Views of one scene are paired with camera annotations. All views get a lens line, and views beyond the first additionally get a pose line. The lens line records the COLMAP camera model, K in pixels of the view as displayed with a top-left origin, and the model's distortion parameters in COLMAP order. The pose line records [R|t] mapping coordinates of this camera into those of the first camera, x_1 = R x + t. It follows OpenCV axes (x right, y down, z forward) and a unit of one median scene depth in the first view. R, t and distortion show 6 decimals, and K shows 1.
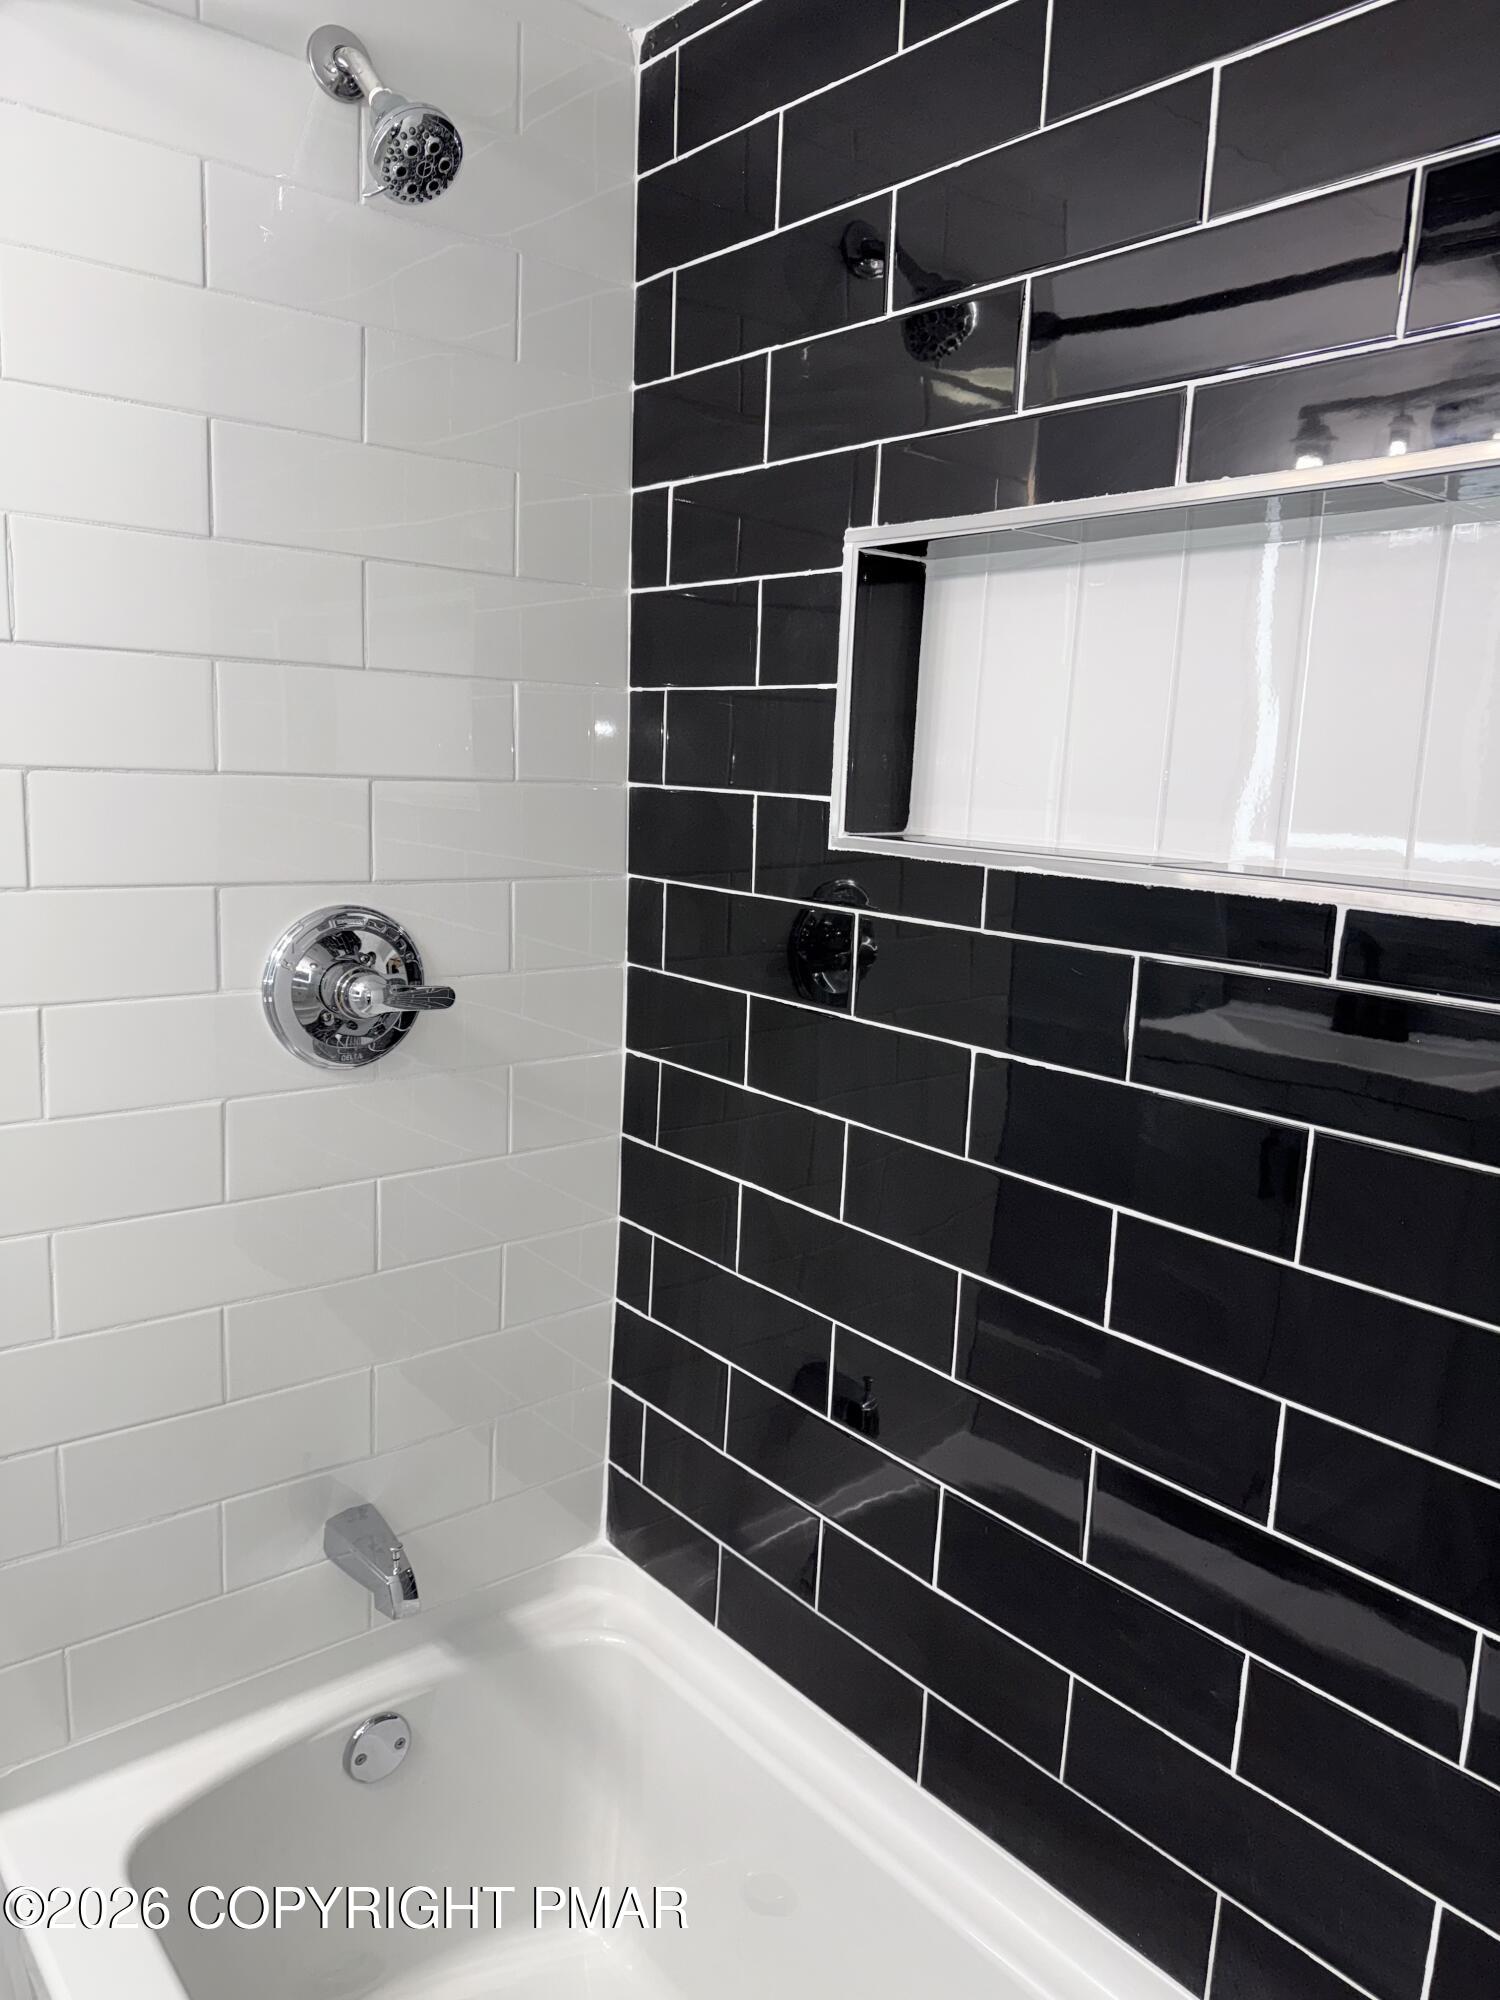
lens RADIAL K [[1397.1, 0, 722.2], [0, 1397.1, 1006.1], [0, 0, 1]] dist [0.099076, -0.146690]
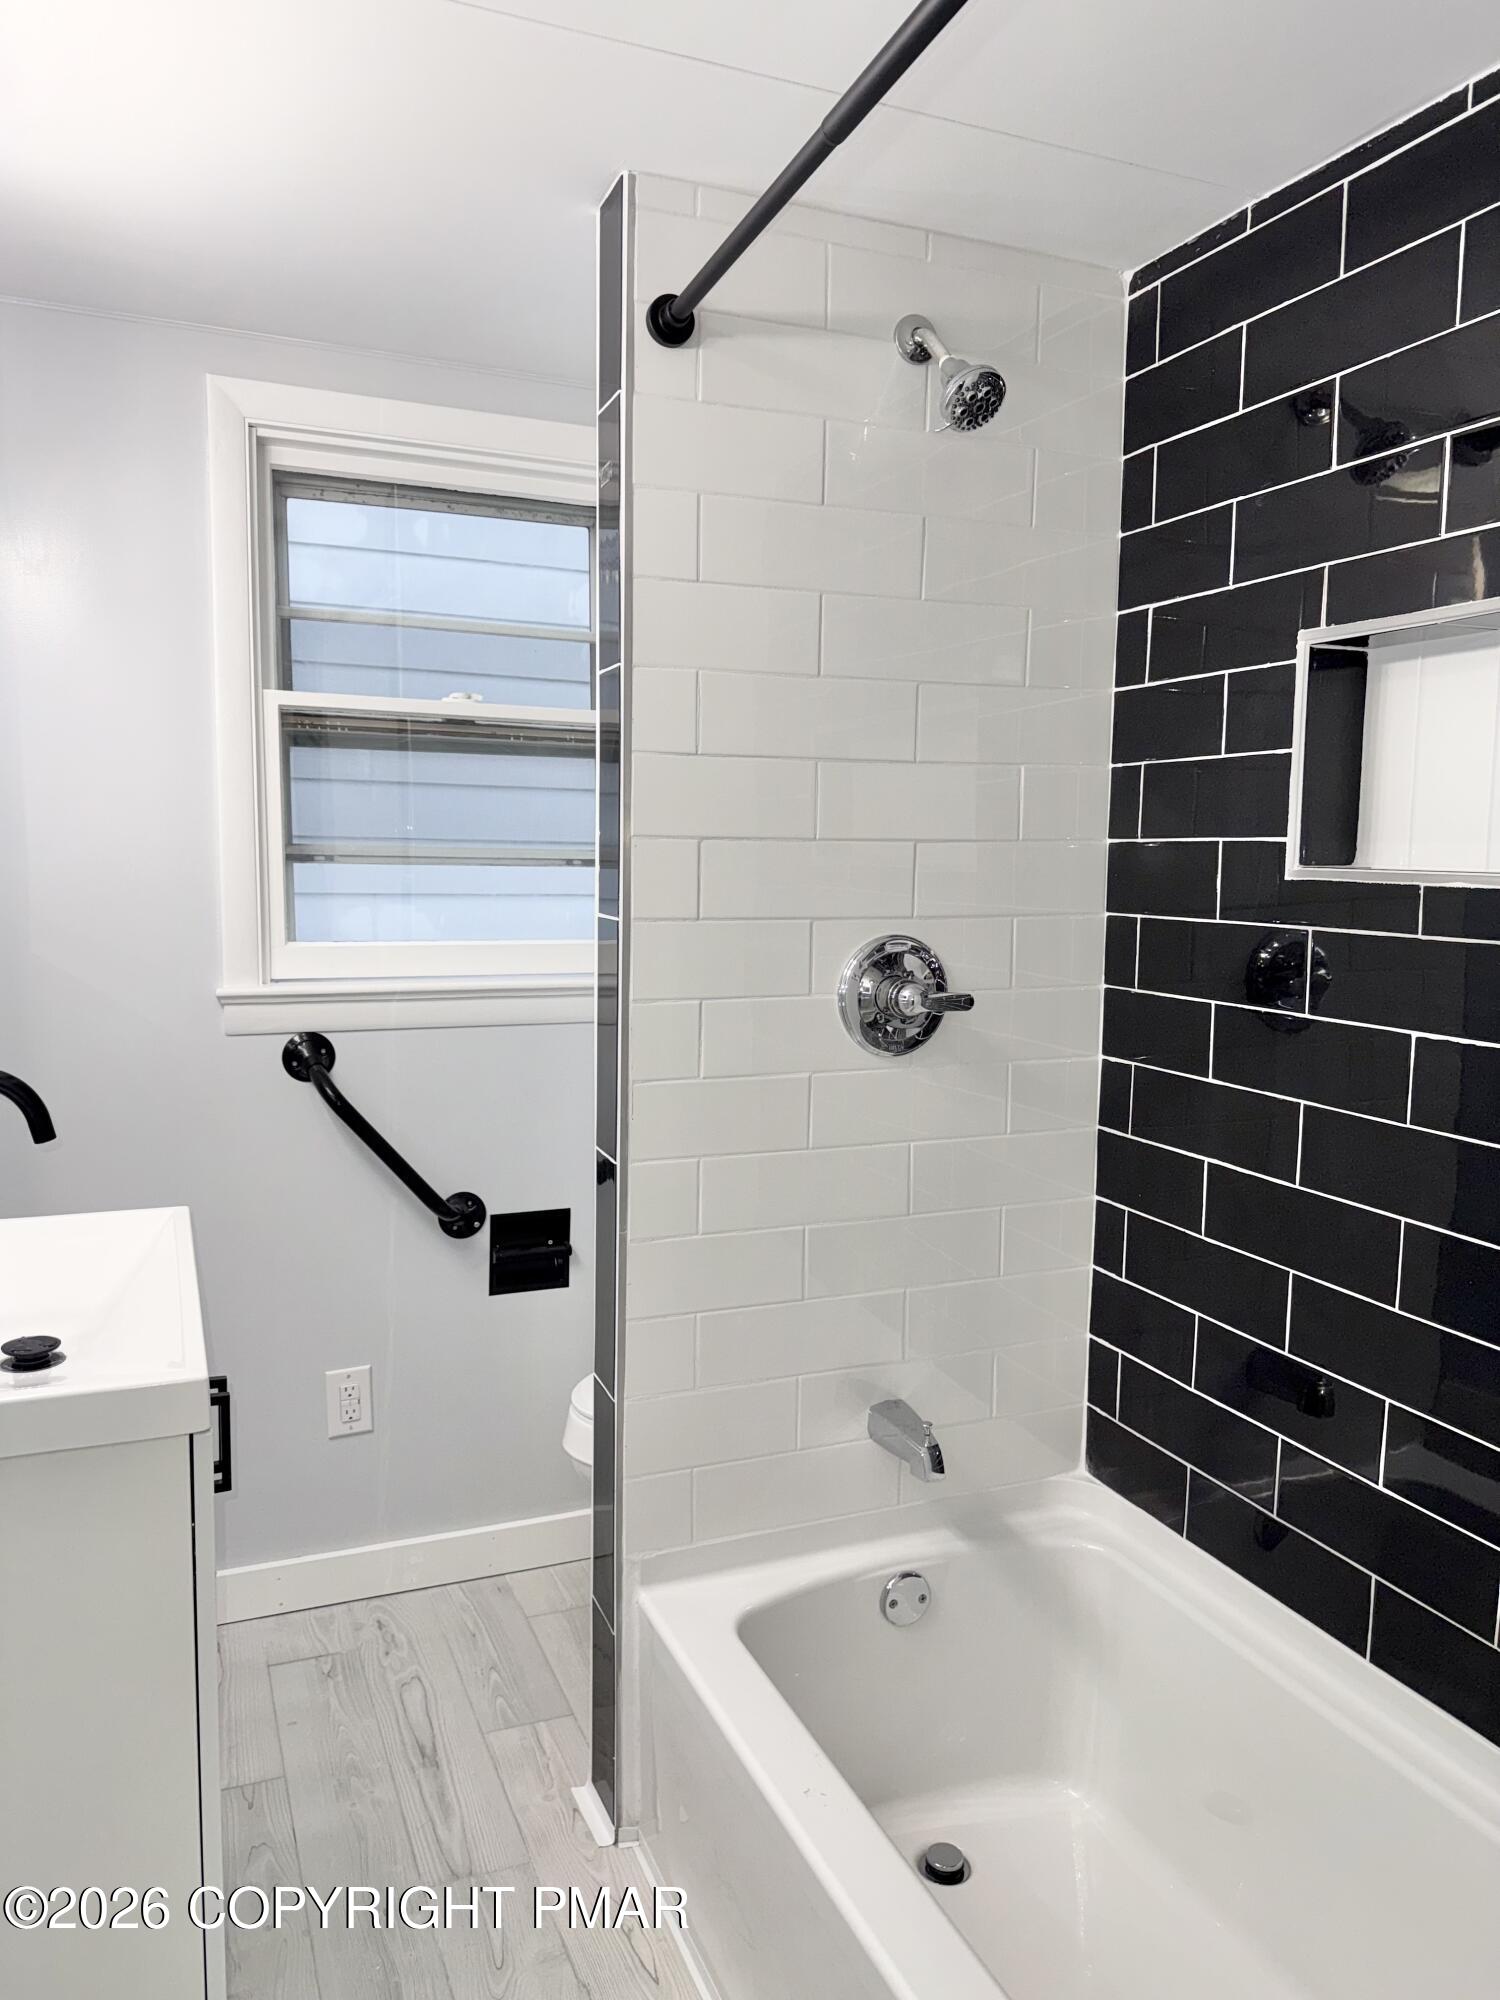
lens RADIAL K [[1397.1, 0, 722.2], [0, 1397.1, 1006.1], [0, 0, 1]] dist [0.099076, -0.146690]
pose [[0.957003, 0.000646, -0.290079, -0.036039], [-0.019940, 0.997779, -0.063561, 0.085596], [0.289394, 0.066612, 0.954890, -0.324962]]
